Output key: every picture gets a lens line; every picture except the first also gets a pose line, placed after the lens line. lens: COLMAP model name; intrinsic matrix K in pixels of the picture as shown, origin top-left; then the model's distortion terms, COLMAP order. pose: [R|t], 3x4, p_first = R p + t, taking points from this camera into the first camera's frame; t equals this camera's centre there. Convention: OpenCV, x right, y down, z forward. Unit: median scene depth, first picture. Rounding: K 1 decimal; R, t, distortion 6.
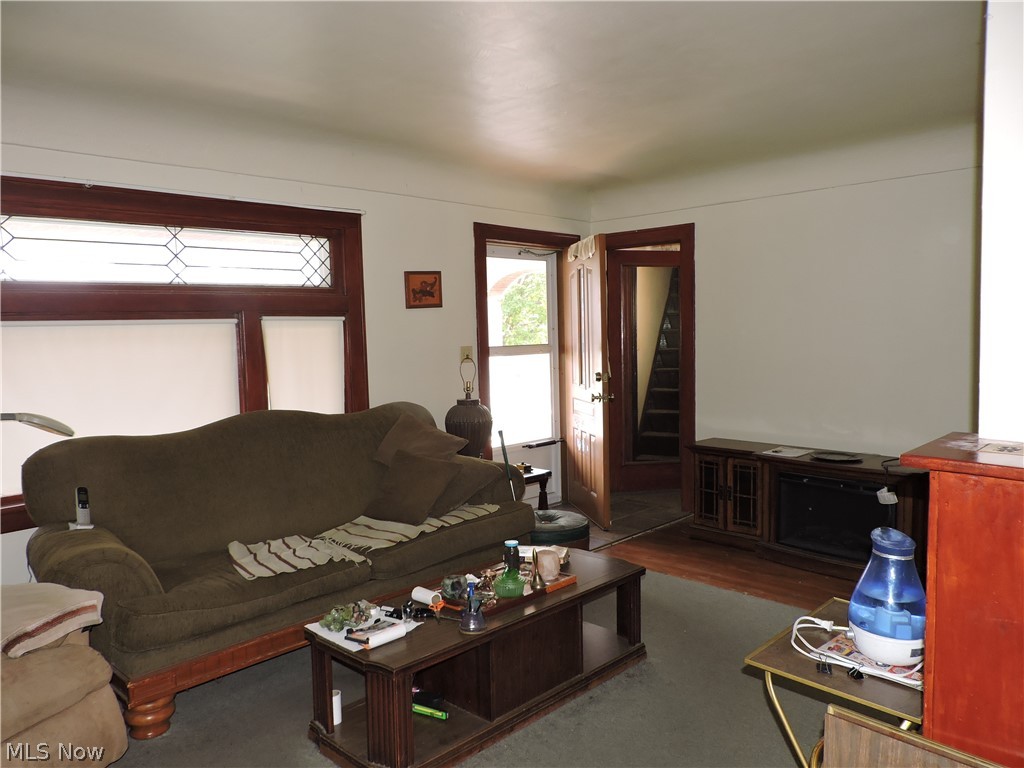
lens RADIAL K [[753.7, 0, 512.0], [0, 753.7, 384.0], [0, 0, 1]] dist [0.004355, 0.000236]
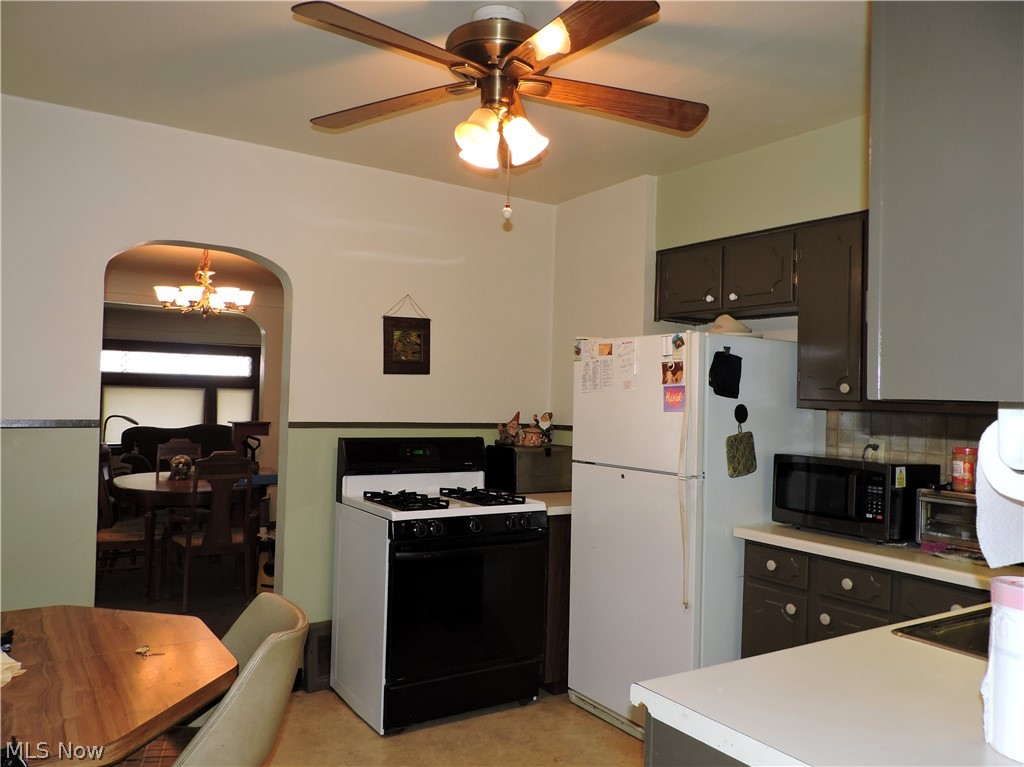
lens RADIAL K [[767.4, 0, 512.9], [0, 767.4, 361.3], [0, 0, 1]] dist [0.001333, -0.001248]
pose [[0.979801, 0.027405, -0.198089, 1.234665], [-0.053650, 0.990275, -0.128365, 0.108349], [0.192645, 0.136400, 0.971742, -1.436591]]
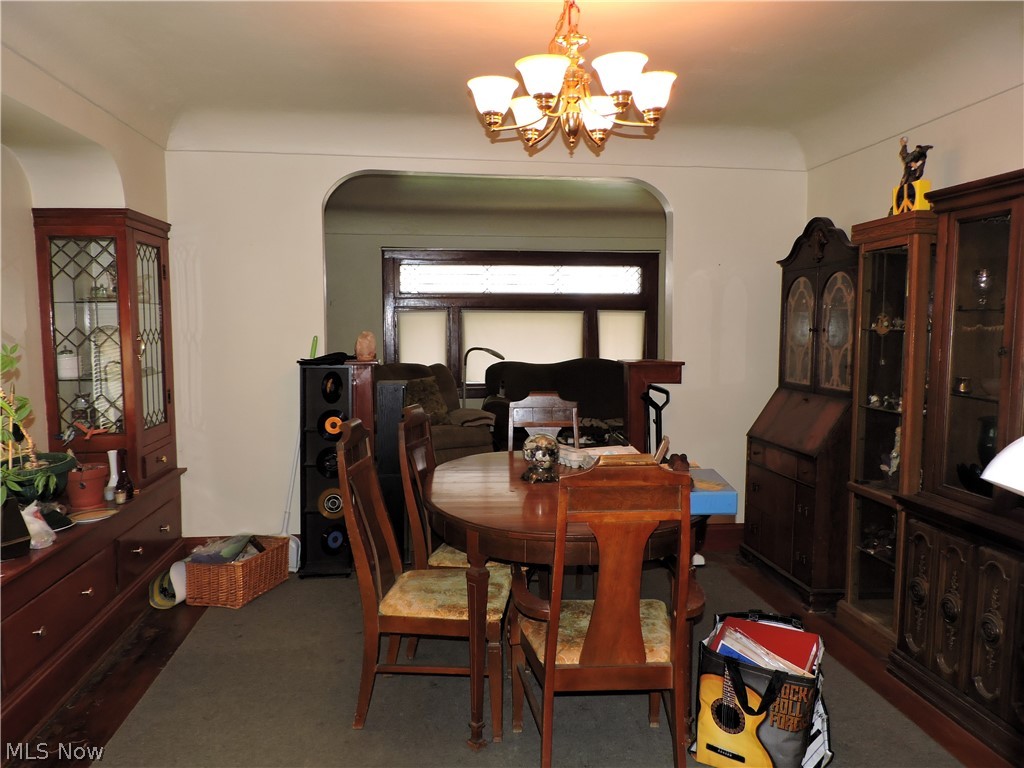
lens RADIAL K [[753.7, 0, 512.0], [0, 753.7, 384.0], [0, 0, 1]] dist [0.004355, 0.000236]
pose [[0.779159, 0.072736, -0.622592, 0.741413], [-0.068214, 0.997185, 0.031130, 0.057110], [0.623103, 0.018214, 0.781927, -0.668899]]
